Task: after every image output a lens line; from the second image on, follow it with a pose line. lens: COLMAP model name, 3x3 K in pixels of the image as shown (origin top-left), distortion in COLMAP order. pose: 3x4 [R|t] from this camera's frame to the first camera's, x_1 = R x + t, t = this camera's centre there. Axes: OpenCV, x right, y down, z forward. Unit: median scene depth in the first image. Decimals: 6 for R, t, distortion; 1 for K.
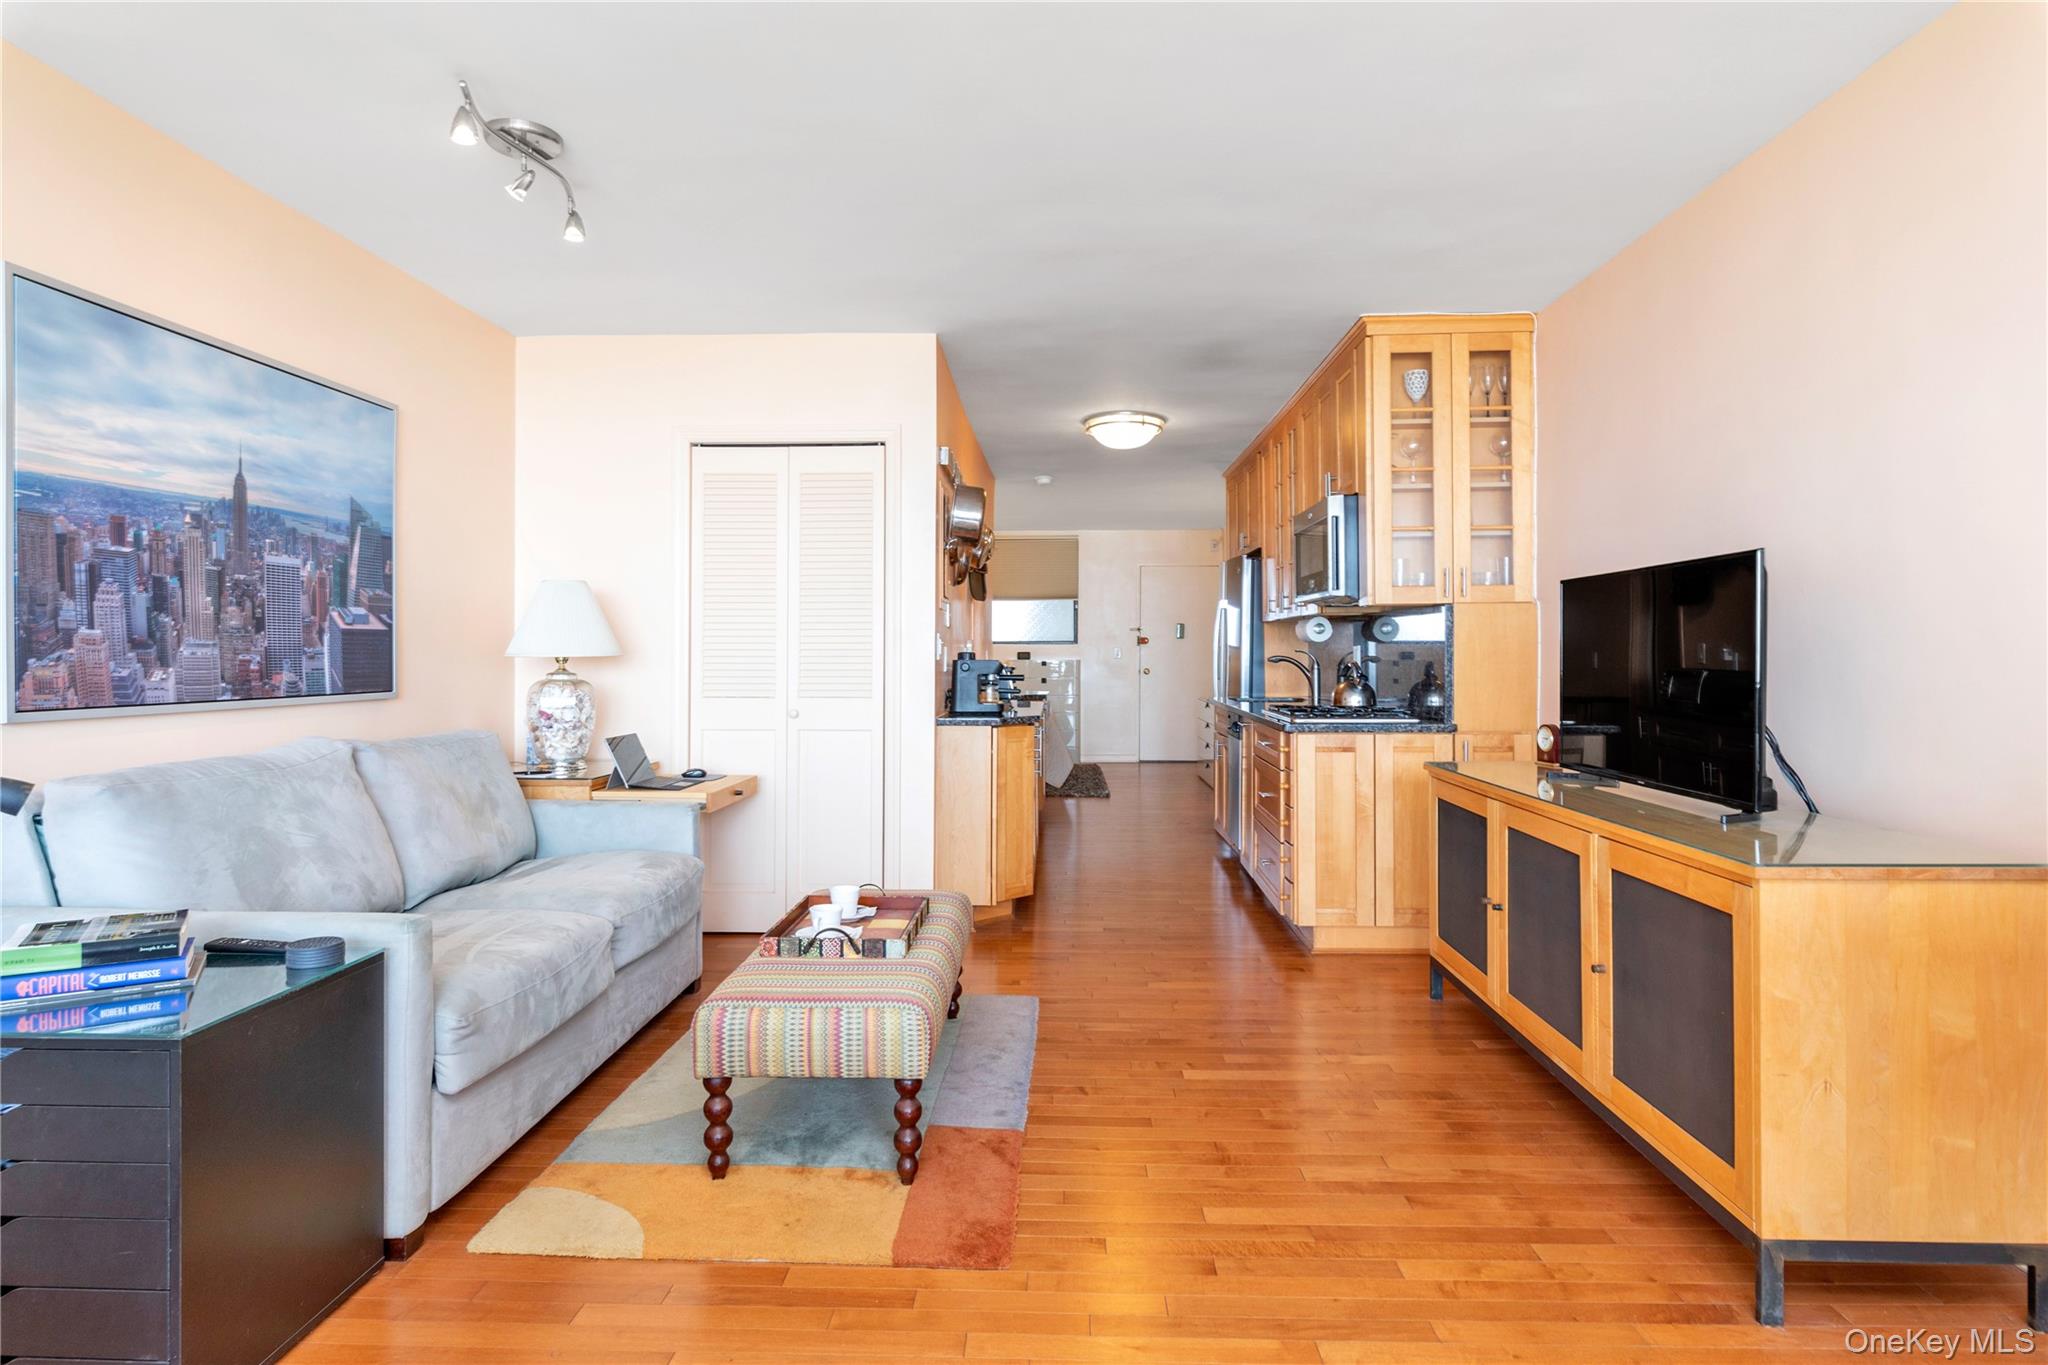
lens RADIAL K [[1103.3, 0, 1026.7], [0, 1103.3, 660.7], [0, 0, 1]] dist [-0.000344, -0.000704]
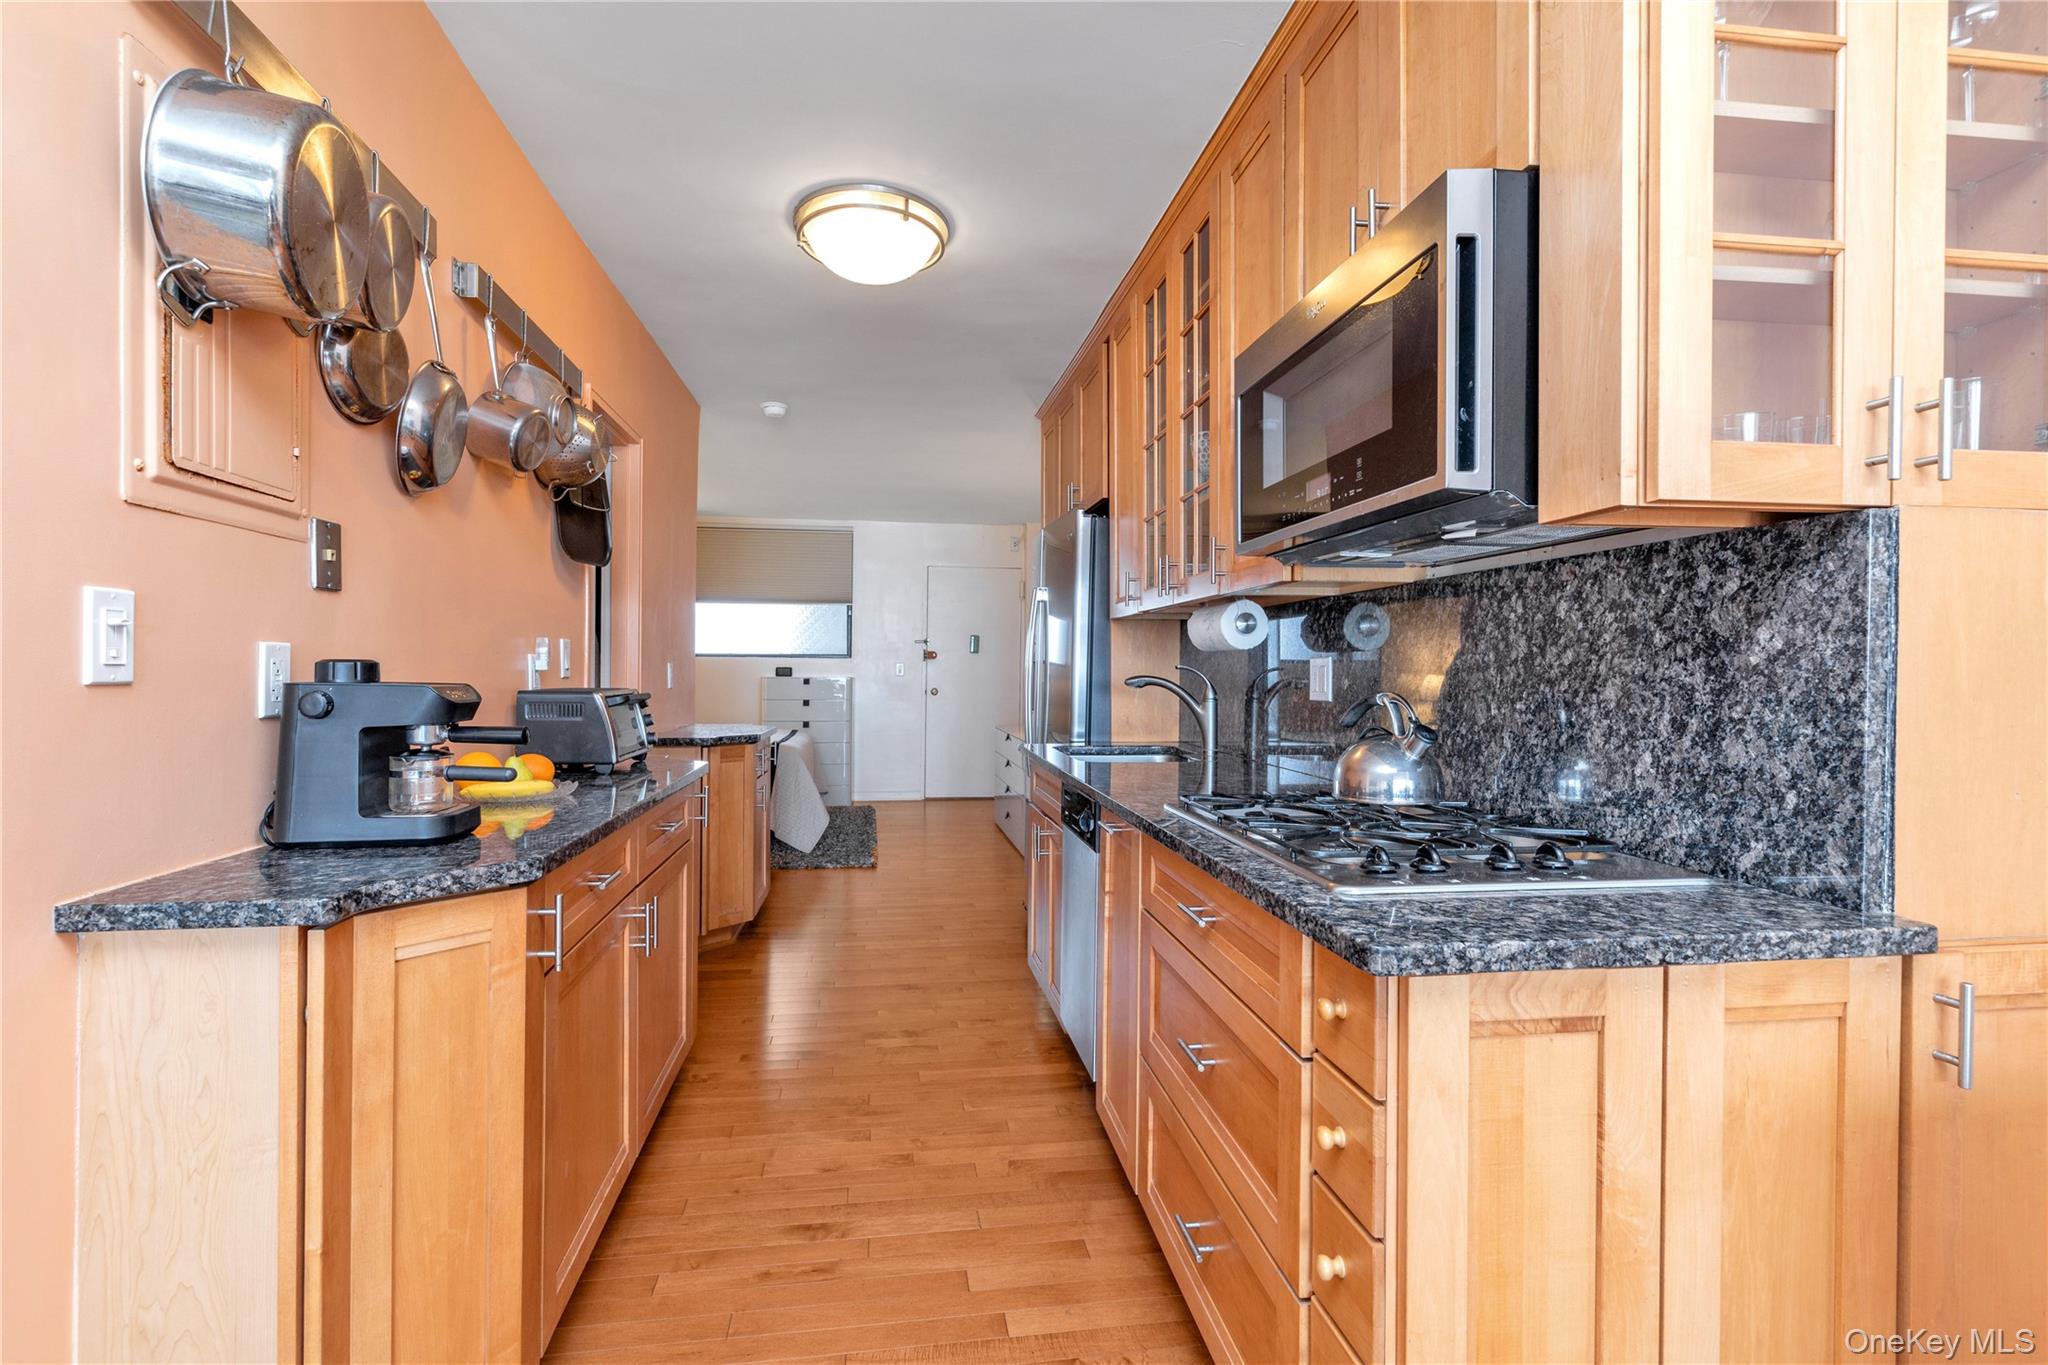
lens RADIAL K [[952.2, 0, 1019.0], [0, 952.2, 665.9], [0, 0, 1]] dist [0.000852, 0.000347]
pose [[0.982817, 0.010403, 0.184288, 0.056697], [-0.008314, 0.999892, -0.012104, -0.002421], [-0.184394, 0.010364, 0.982798, 0.408098]]
